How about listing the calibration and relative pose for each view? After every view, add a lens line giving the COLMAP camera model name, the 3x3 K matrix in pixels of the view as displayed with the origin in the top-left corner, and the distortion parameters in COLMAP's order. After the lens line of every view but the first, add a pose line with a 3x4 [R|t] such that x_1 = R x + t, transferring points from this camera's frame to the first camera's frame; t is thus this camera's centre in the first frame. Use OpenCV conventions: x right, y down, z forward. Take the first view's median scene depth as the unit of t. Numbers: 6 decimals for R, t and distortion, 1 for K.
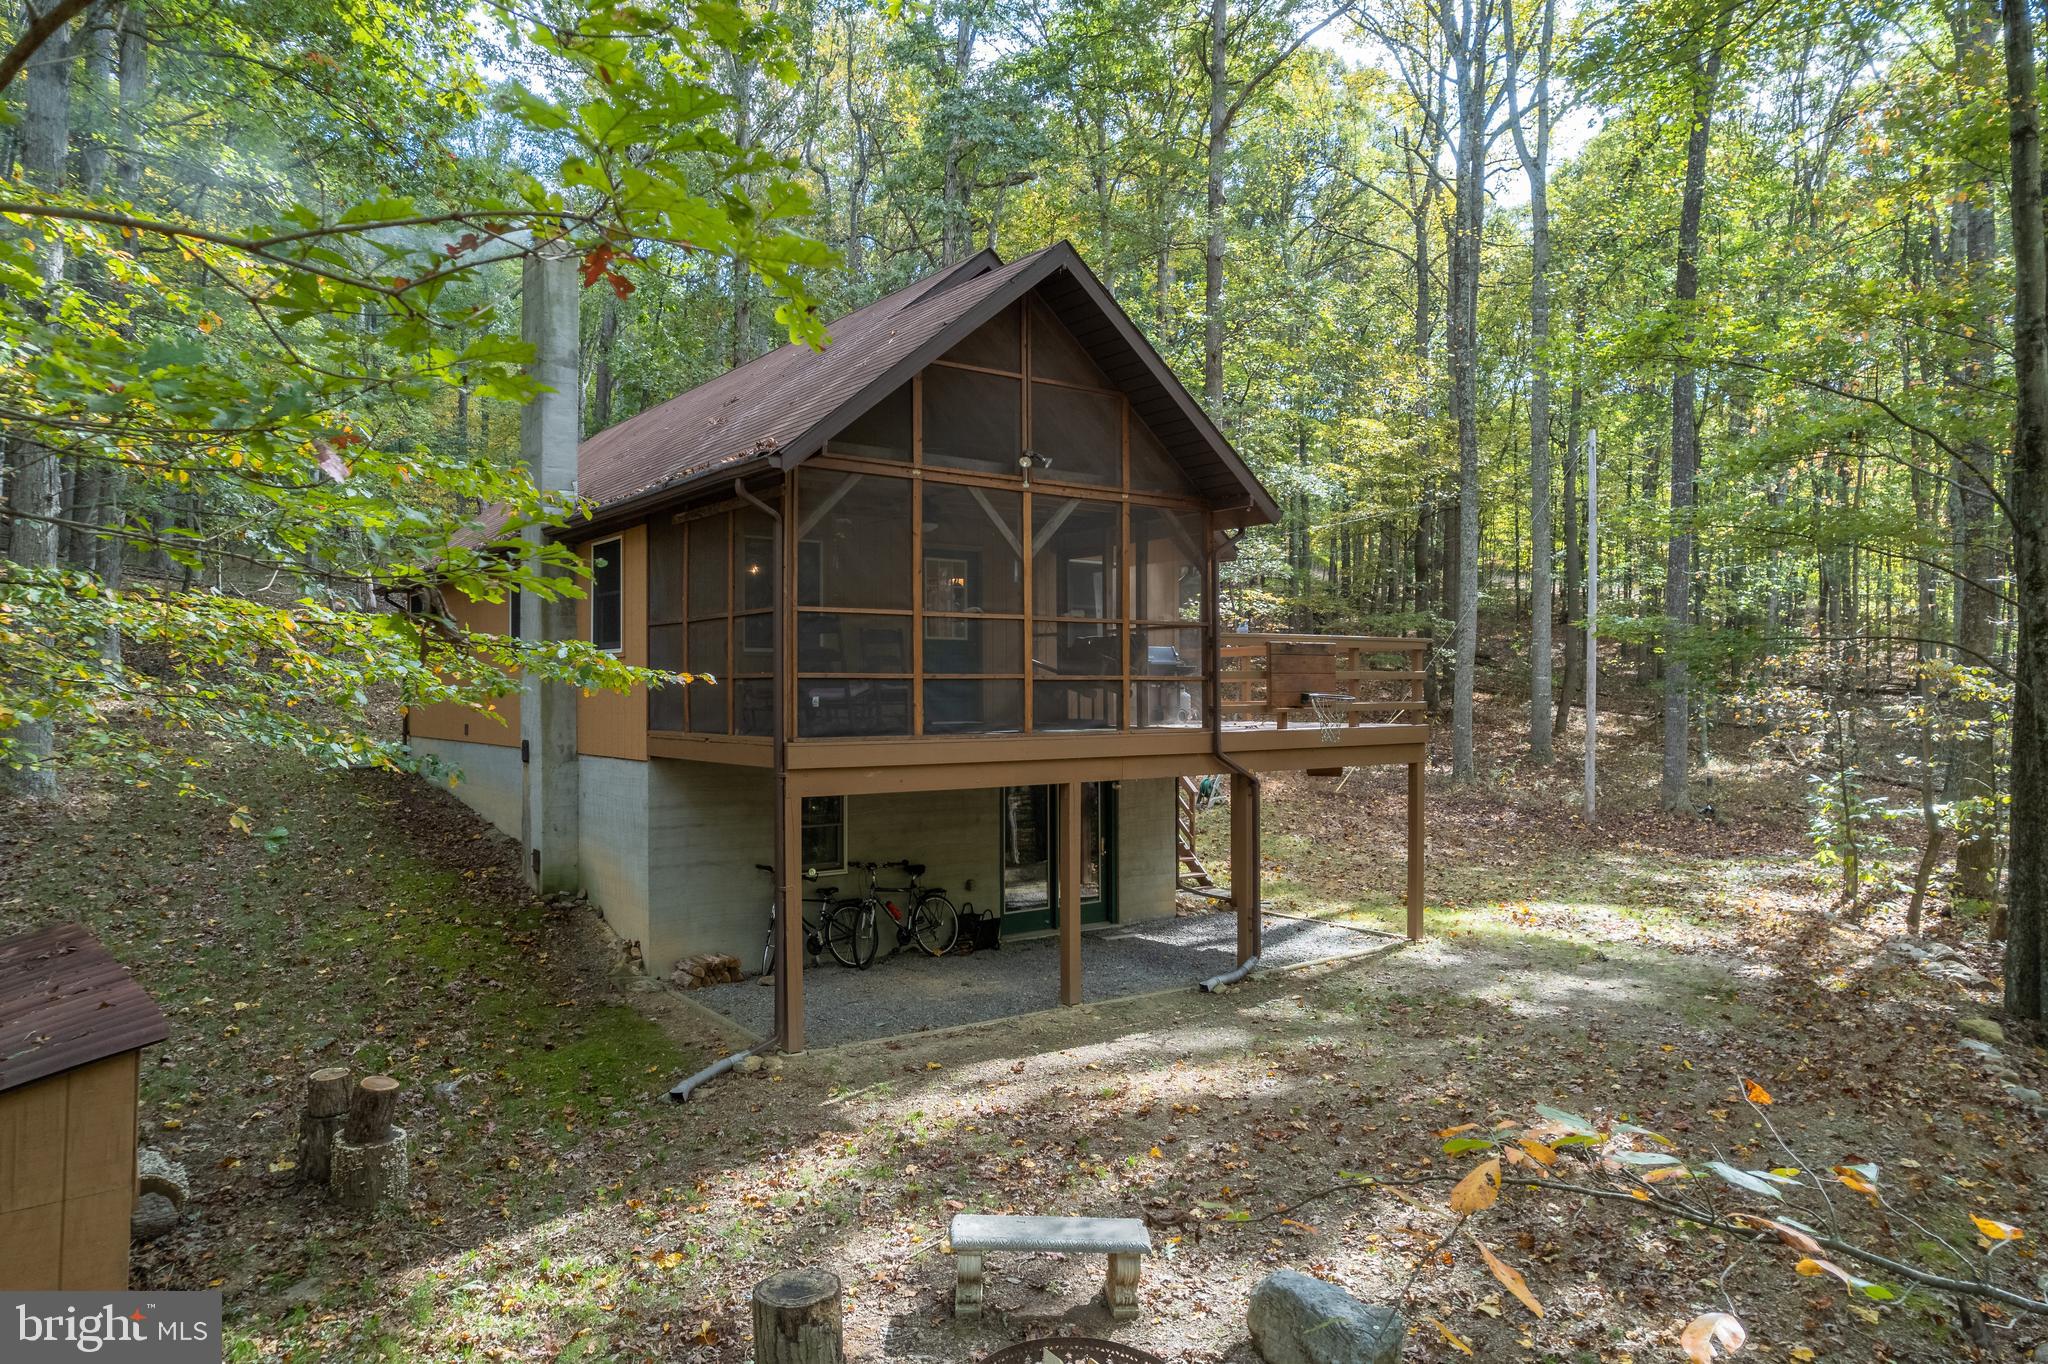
lens RADIAL K [[1323.4, 0, 1024.0], [0, 1323.4, 682.0], [0, 0, 1]] dist [-0.043253, -0.000131]
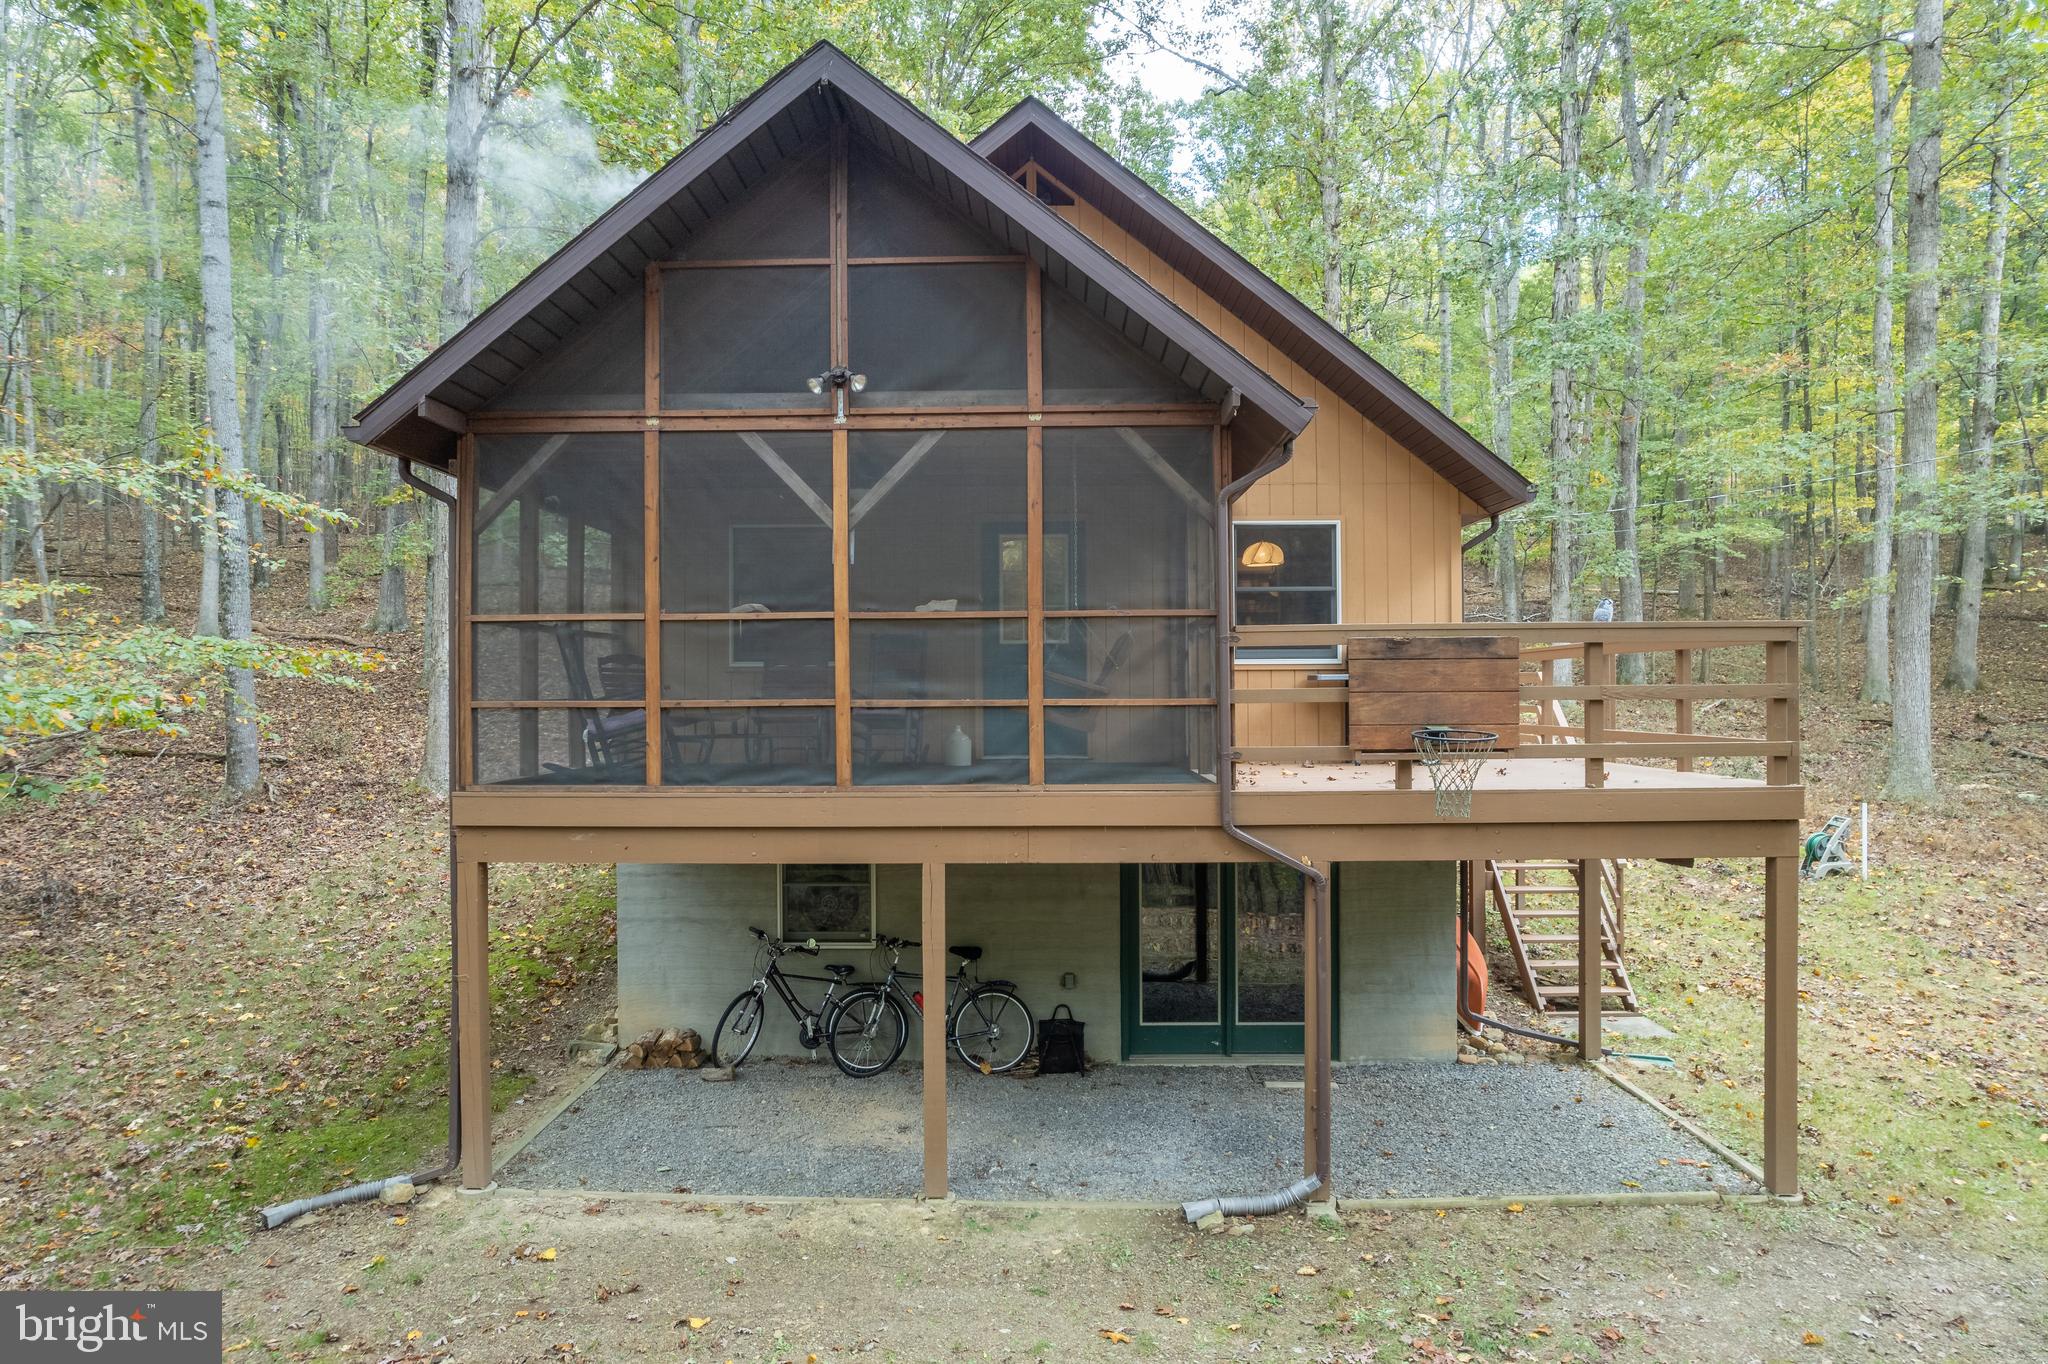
lens RADIAL K [[1323.4, 0, 1024.0], [0, 1323.4, 682.0], [0, 0, 1]] dist [-0.043253, -0.000131]
pose [[0.787700, -0.004241, -0.616045, 0.492533], [0.006853, 0.999975, 0.001879, -0.015223], [0.616022, -0.005702, 0.787709, 0.524516]]
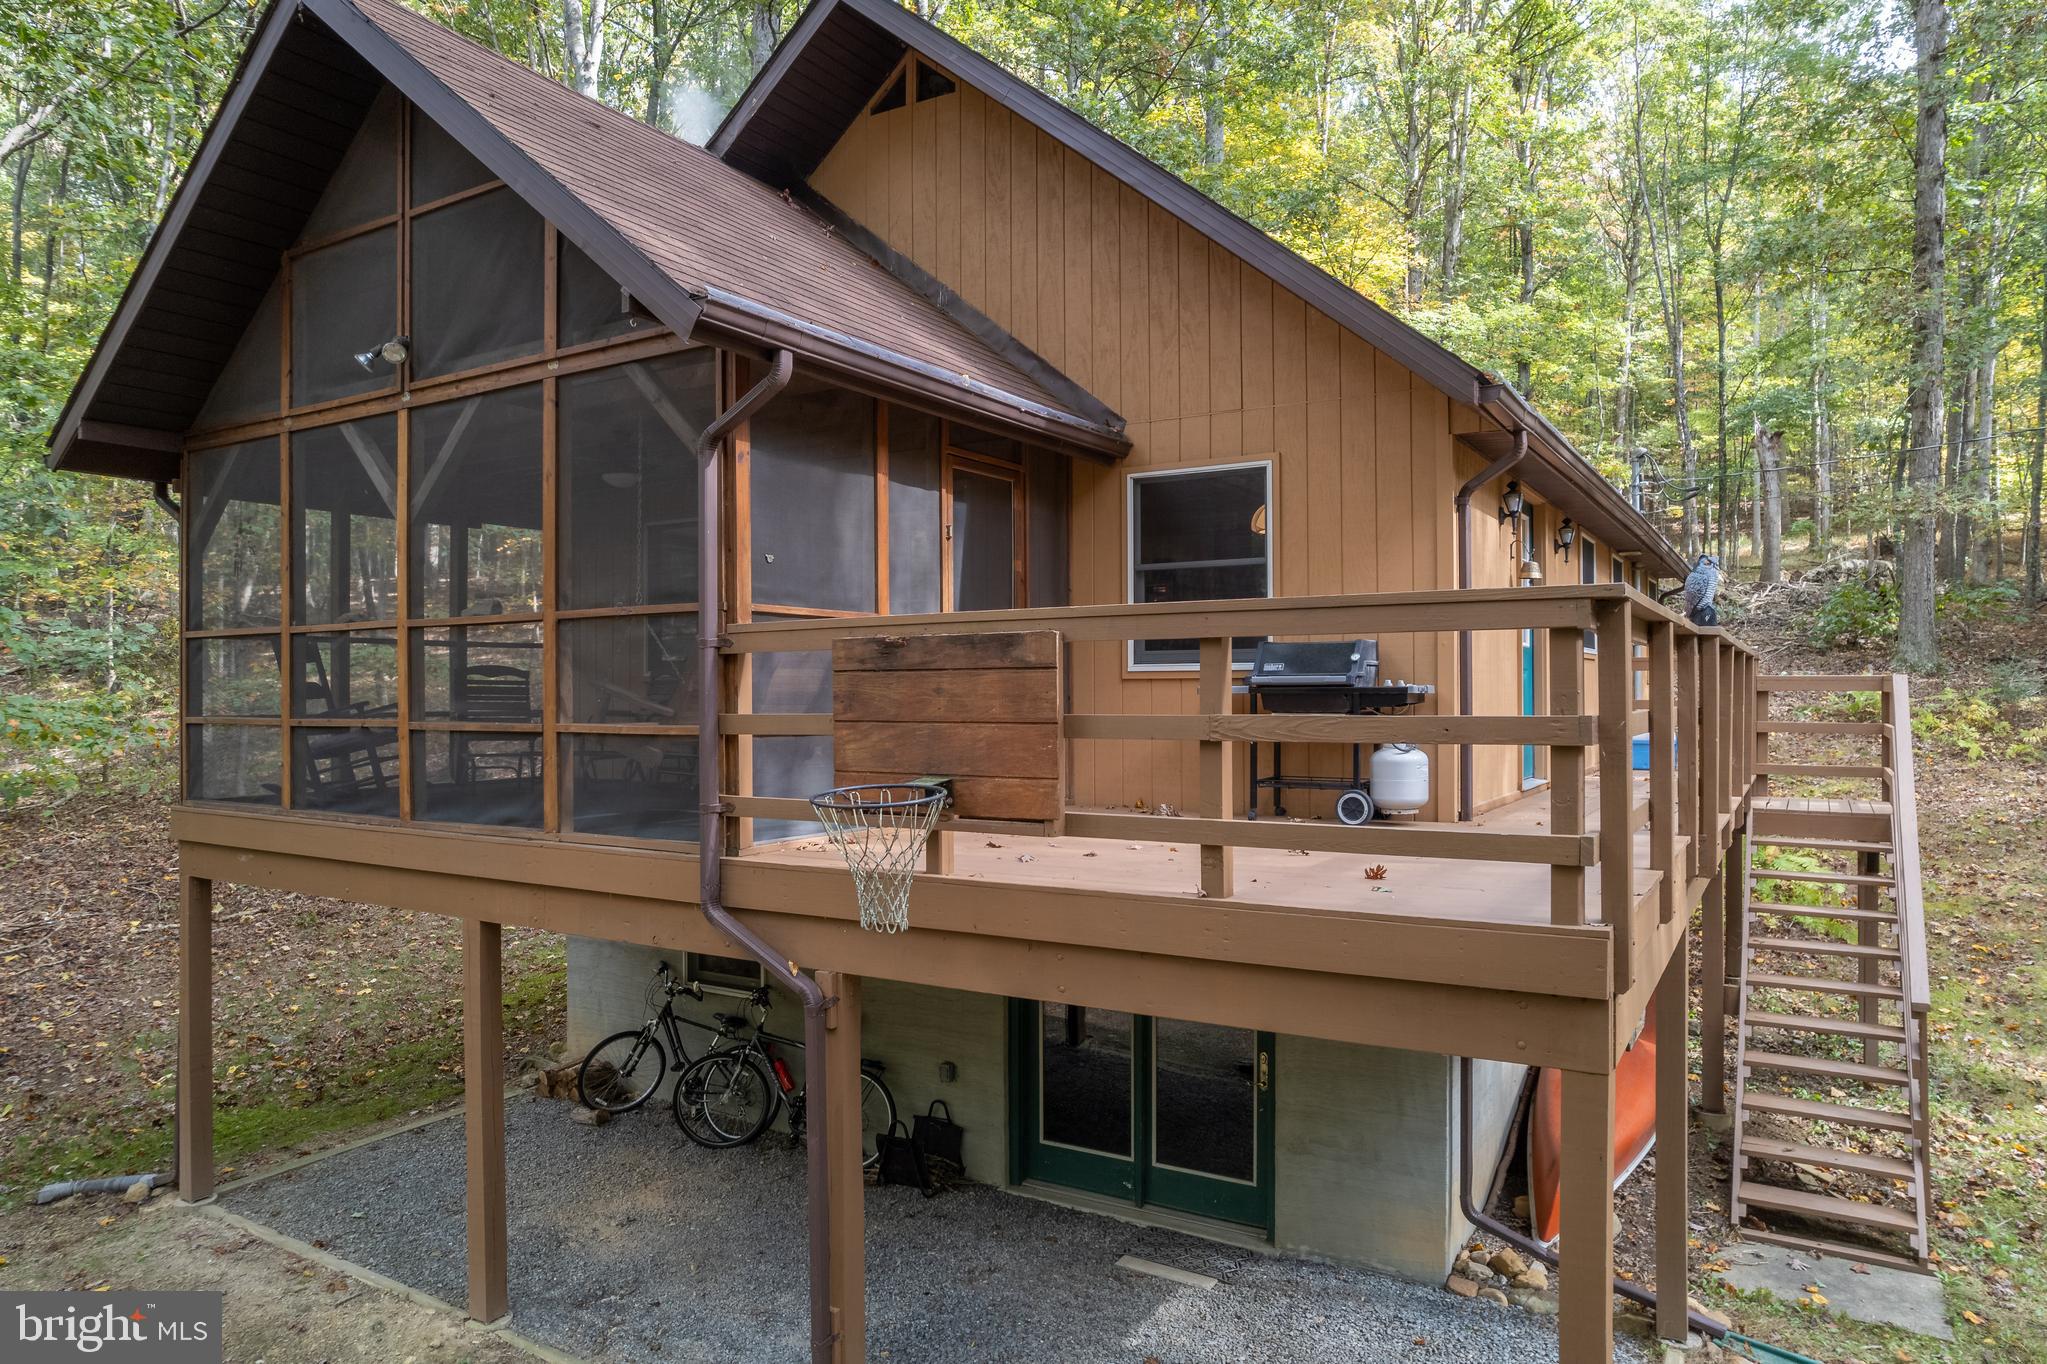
lens RADIAL K [[1323.5, 0, 1023.5], [0, 1323.5, 682.0], [0, 0, 1]] dist [-0.077031, 0.066830]
pose [[0.364432, -0.003109, -0.931225, 0.641292], [0.009848, 0.999951, 0.000516, -0.020250], [0.931178, -0.009358, 0.364445, 1.044916]]
